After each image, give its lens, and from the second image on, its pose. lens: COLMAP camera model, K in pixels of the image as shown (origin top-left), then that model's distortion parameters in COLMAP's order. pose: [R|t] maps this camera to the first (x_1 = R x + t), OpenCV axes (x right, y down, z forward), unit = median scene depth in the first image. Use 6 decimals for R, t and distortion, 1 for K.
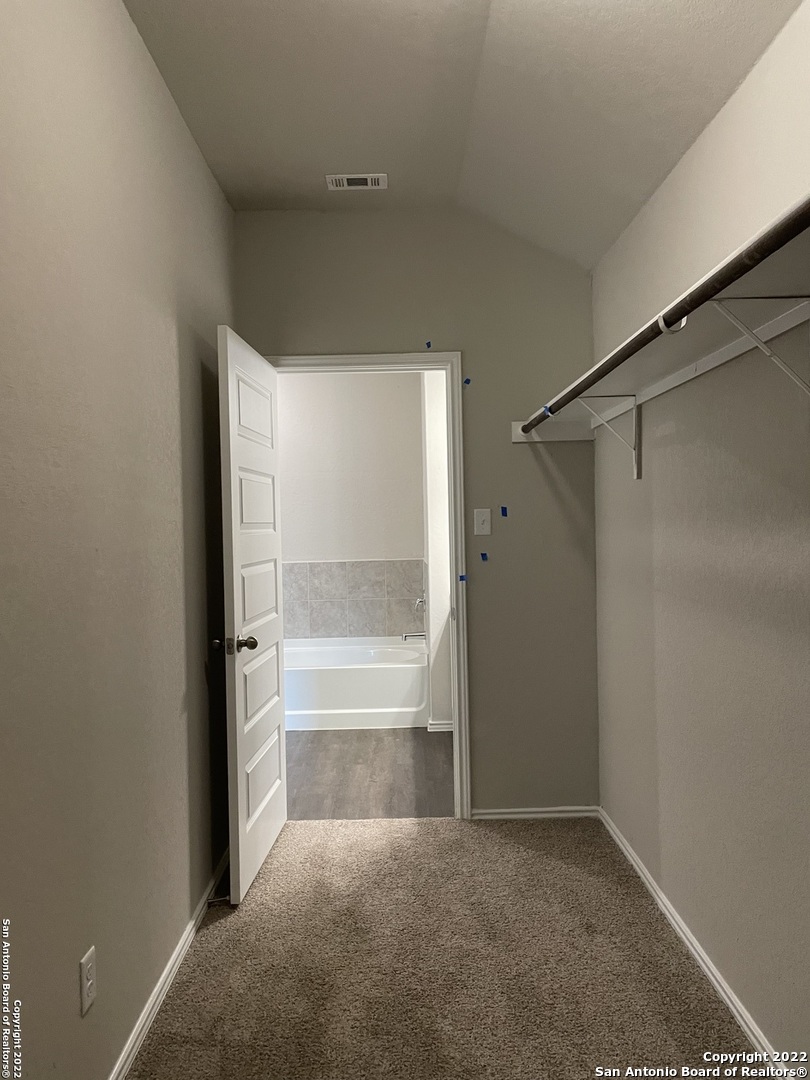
lens RADIAL K [[820.4, 0, 408.0], [0, 820.4, 538.5], [0, 0, 1]] dist [0.083043, -0.109706]
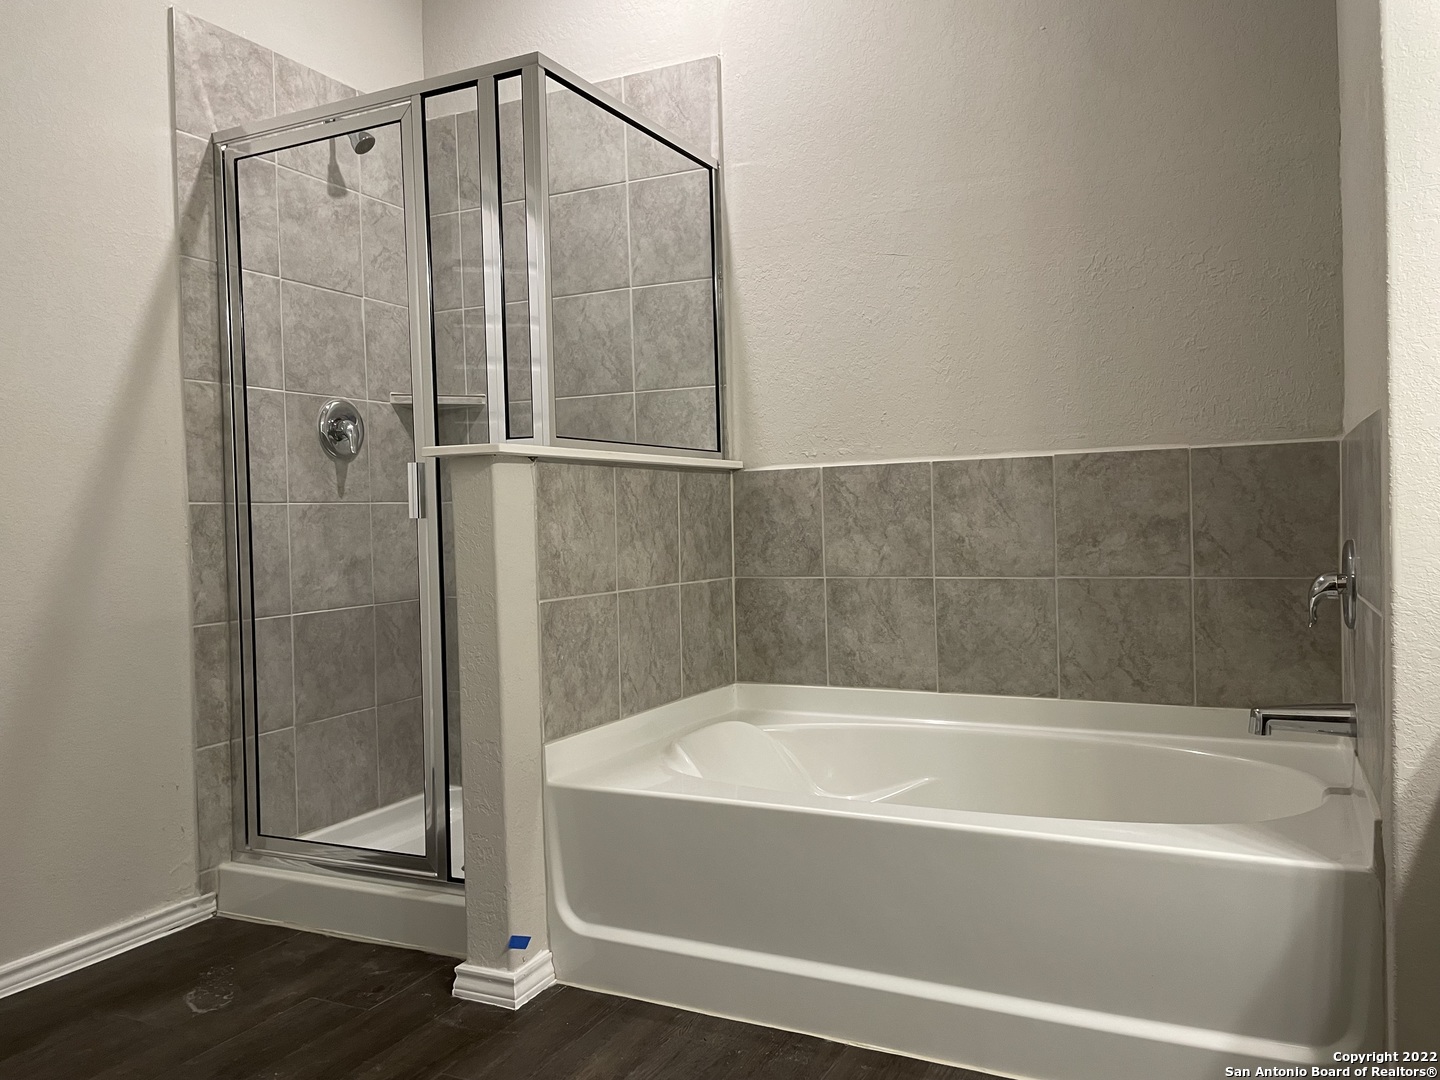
lens RADIAL K [[1093.8, 0, 712.3], [0, 1093.8, 532.7], [0, 0, 1]] dist [0.083043, -0.109706]
pose [[0.885895, 0.004136, -0.463867, 0.004775], [-0.005311, 0.999985, -0.001225, 0.058629], [0.463855, 0.003549, 0.885904, 0.566233]]
